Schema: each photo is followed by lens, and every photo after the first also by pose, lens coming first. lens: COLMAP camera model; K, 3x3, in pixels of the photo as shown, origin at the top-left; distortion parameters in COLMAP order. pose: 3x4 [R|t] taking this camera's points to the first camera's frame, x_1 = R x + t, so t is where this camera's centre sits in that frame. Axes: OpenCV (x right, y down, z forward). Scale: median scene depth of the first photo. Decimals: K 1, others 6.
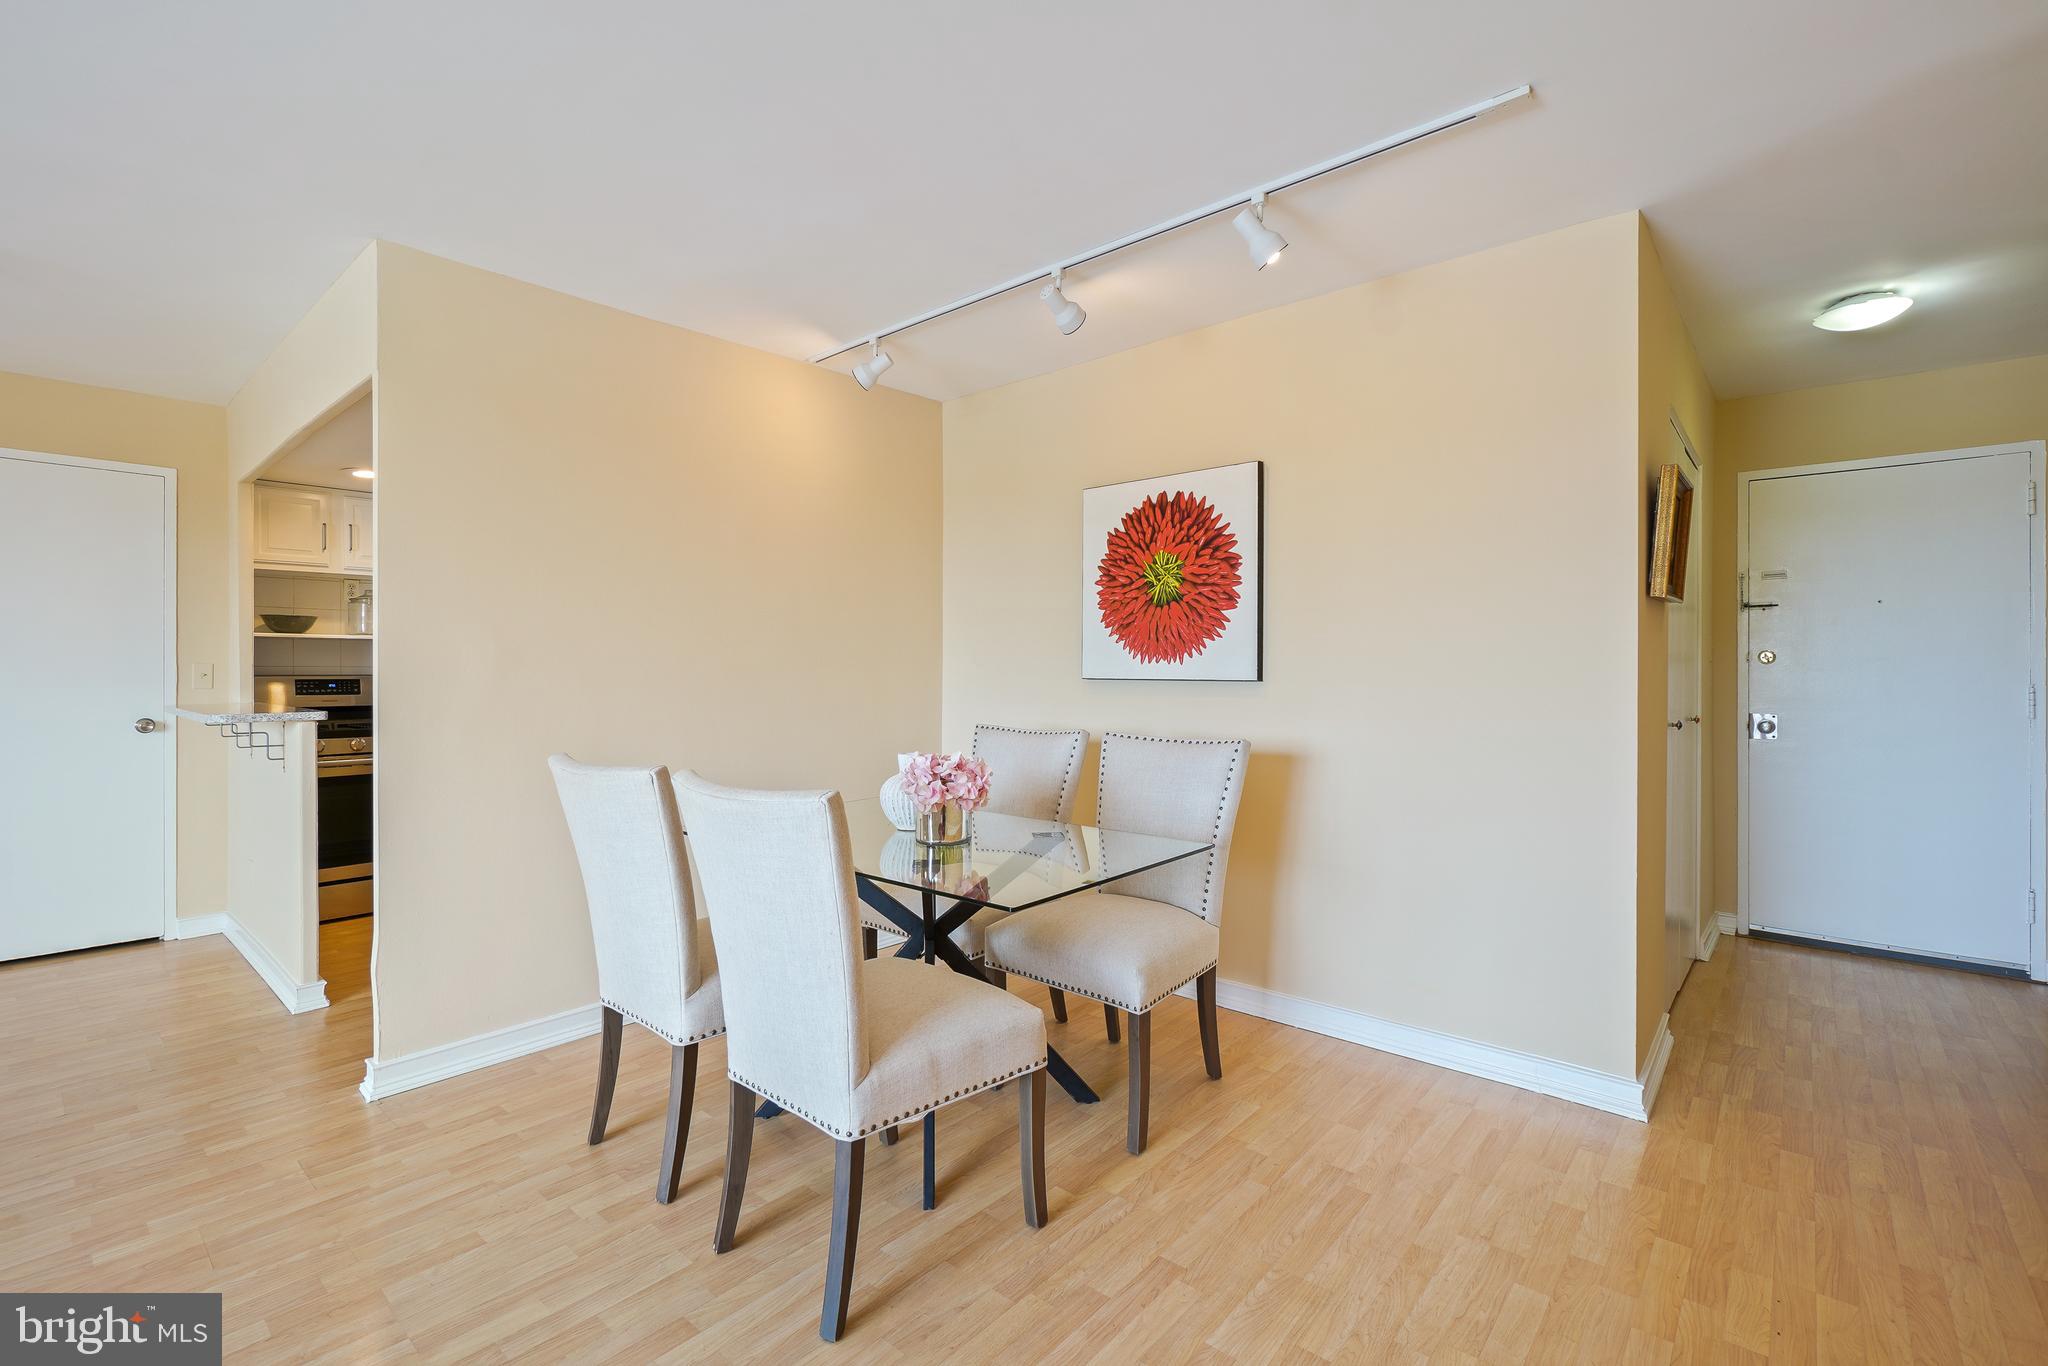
lens RADIAL K [[922.4, 0, 1027.7], [0, 922.4, 682.8], [0, 0, 1]] dist [-0.008834, -0.001150]
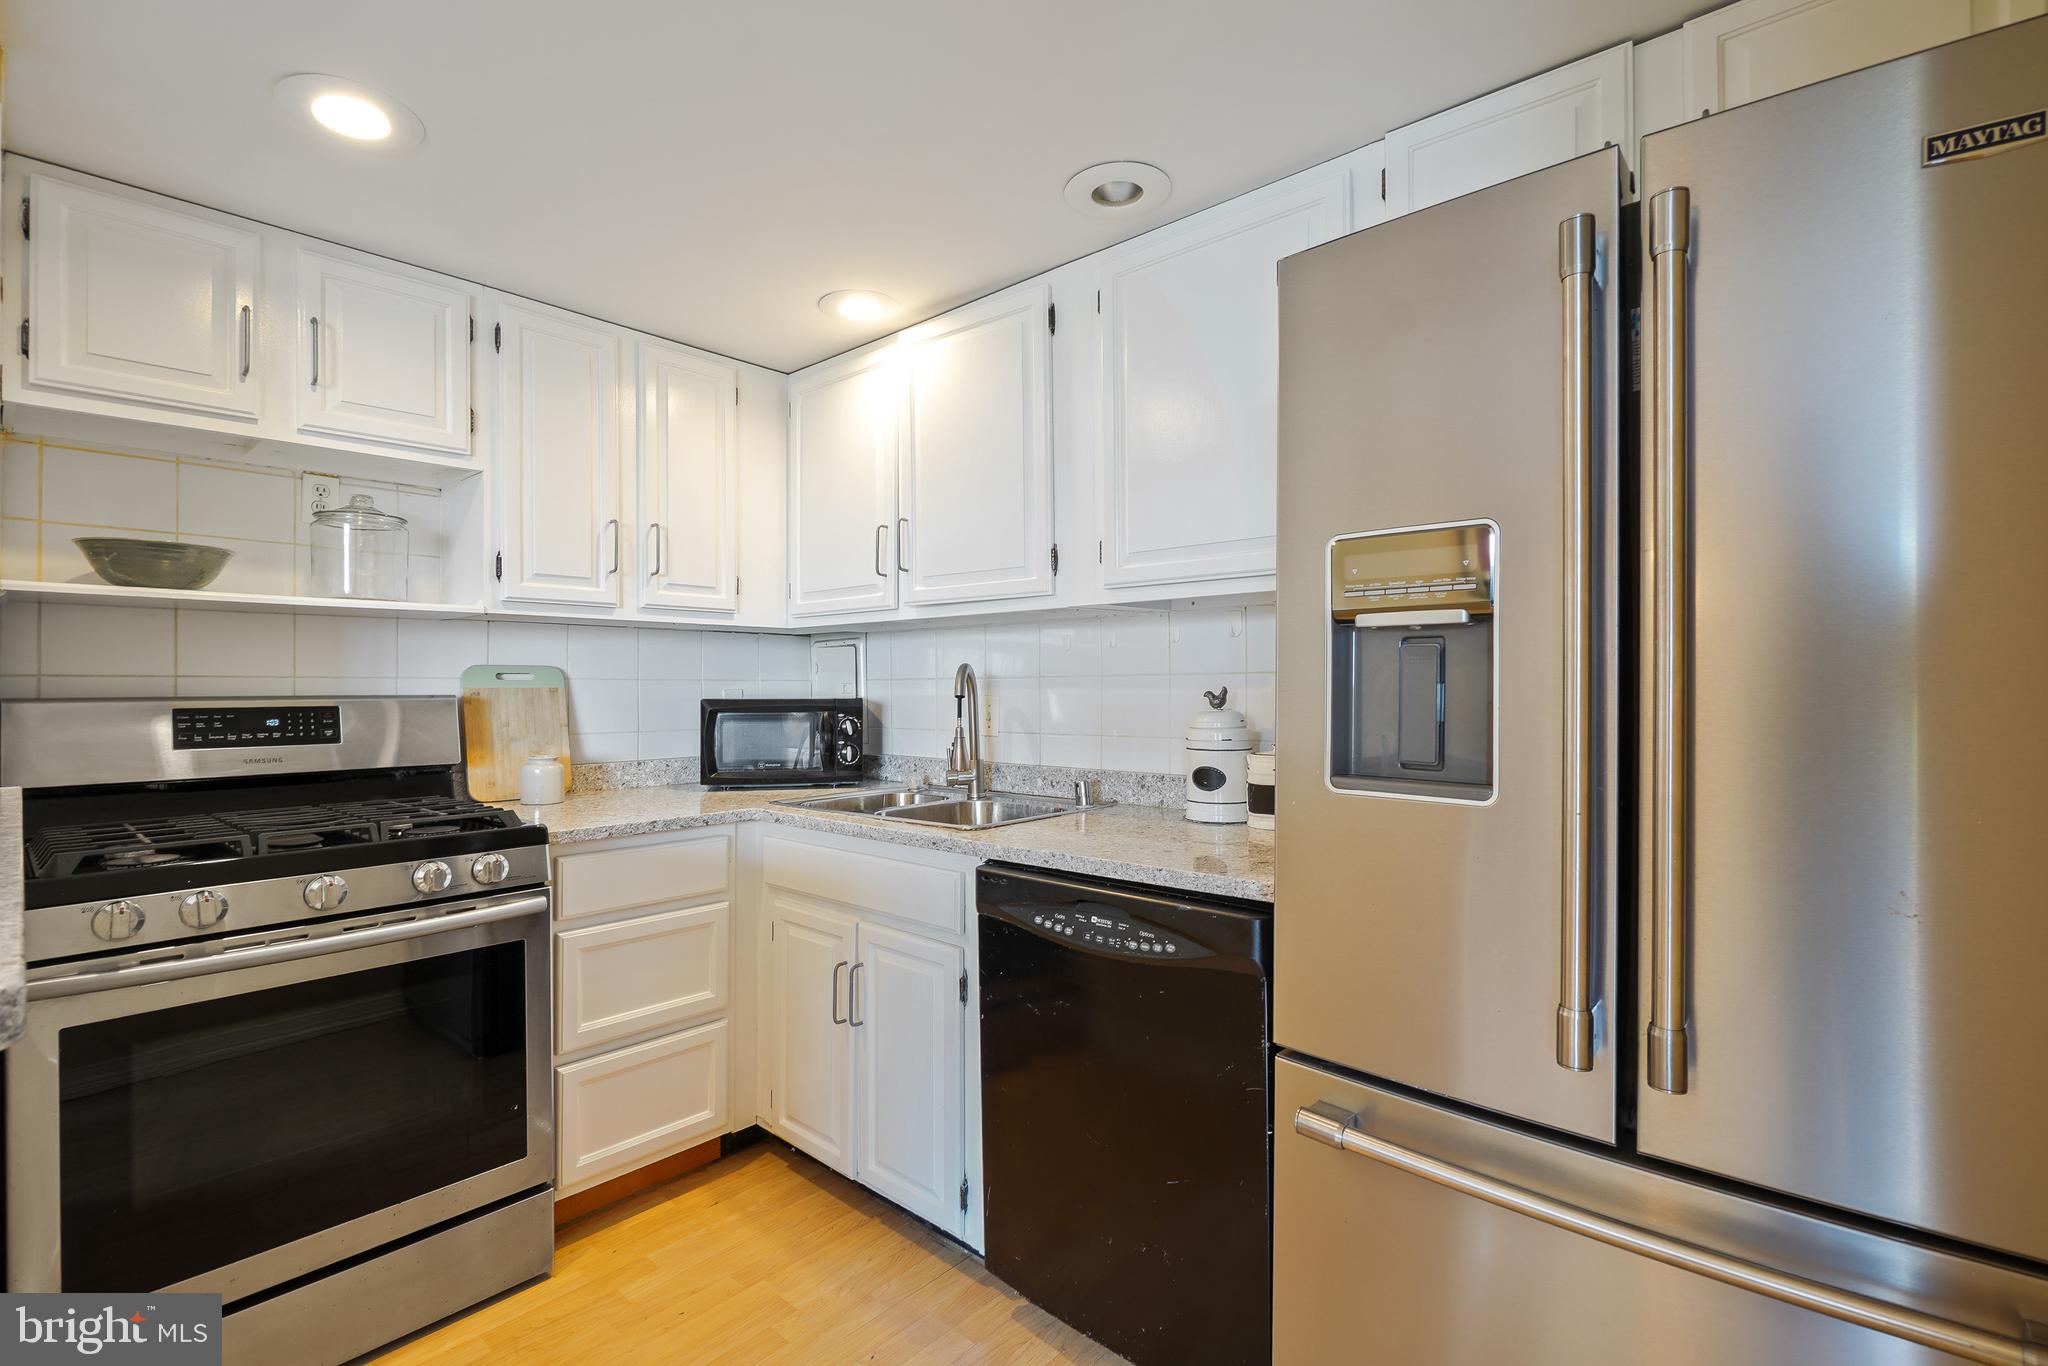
lens RADIAL K [[922.4, 0, 1027.7], [0, 922.4, 682.8], [0, 0, 1]] dist [-0.008834, -0.001150]
pose [[0.999967, -0.003270, -0.007503, -0.421347], [0.003150, 0.999870, -0.015841, -0.007400], [0.007554, 0.015817, 0.999846, 0.599980]]
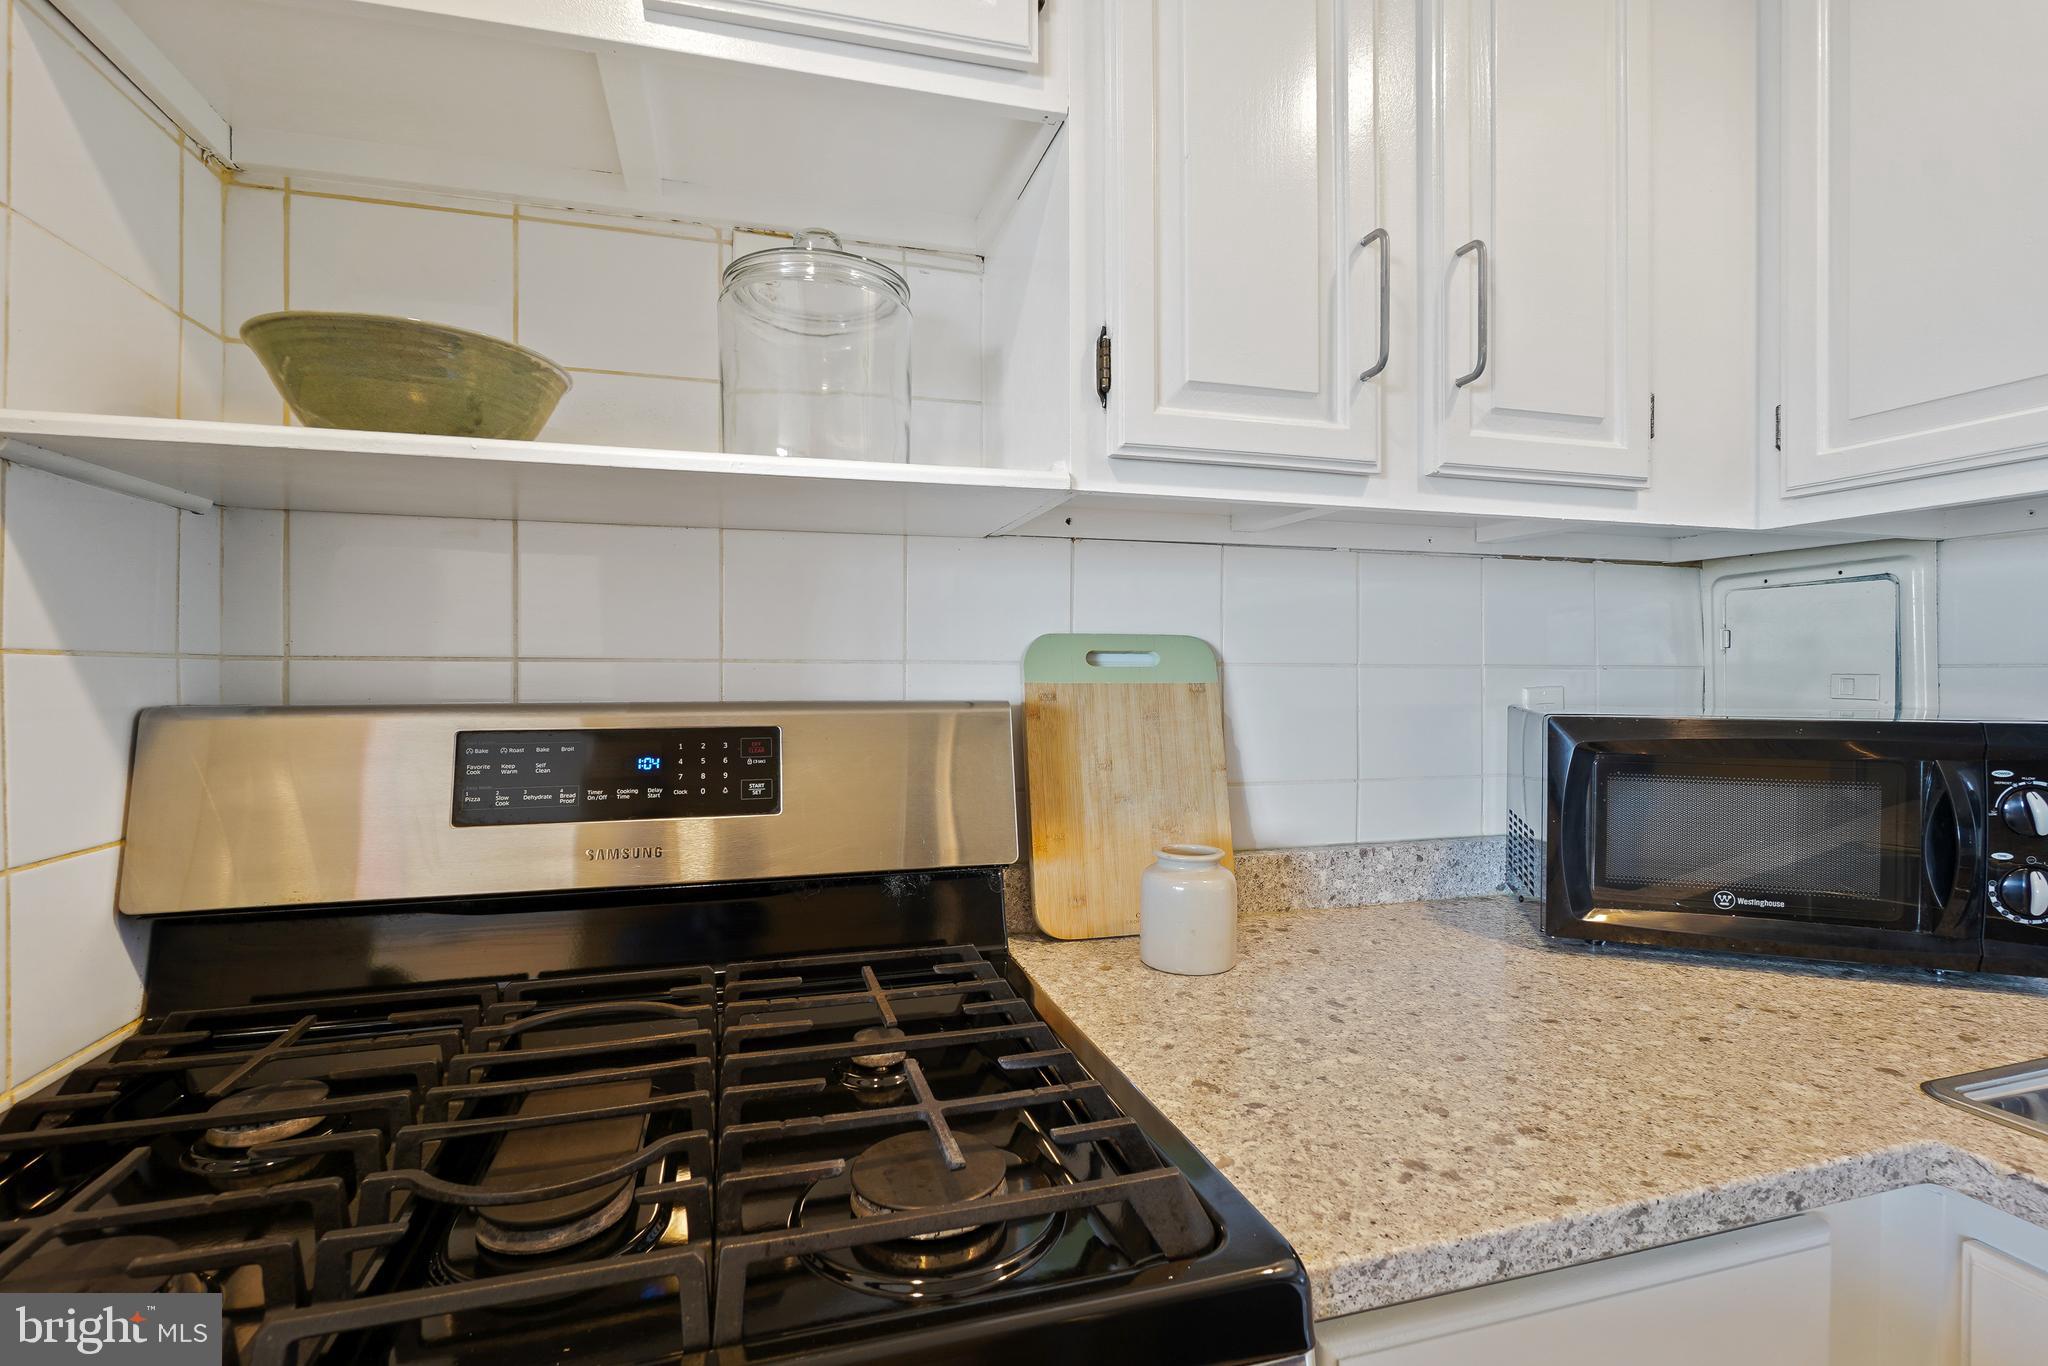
lens RADIAL K [[948.5, 0, 1018.6], [0, 948.5, 672.7], [0, 0, 1]] dist [-0.001692, -0.000493]
pose [[0.838913, 0.001862, -0.544262, -0.602269], [-0.007616, 0.999936, -0.008318, -0.014159], [0.544212, 0.011123, 0.838874, 0.894146]]
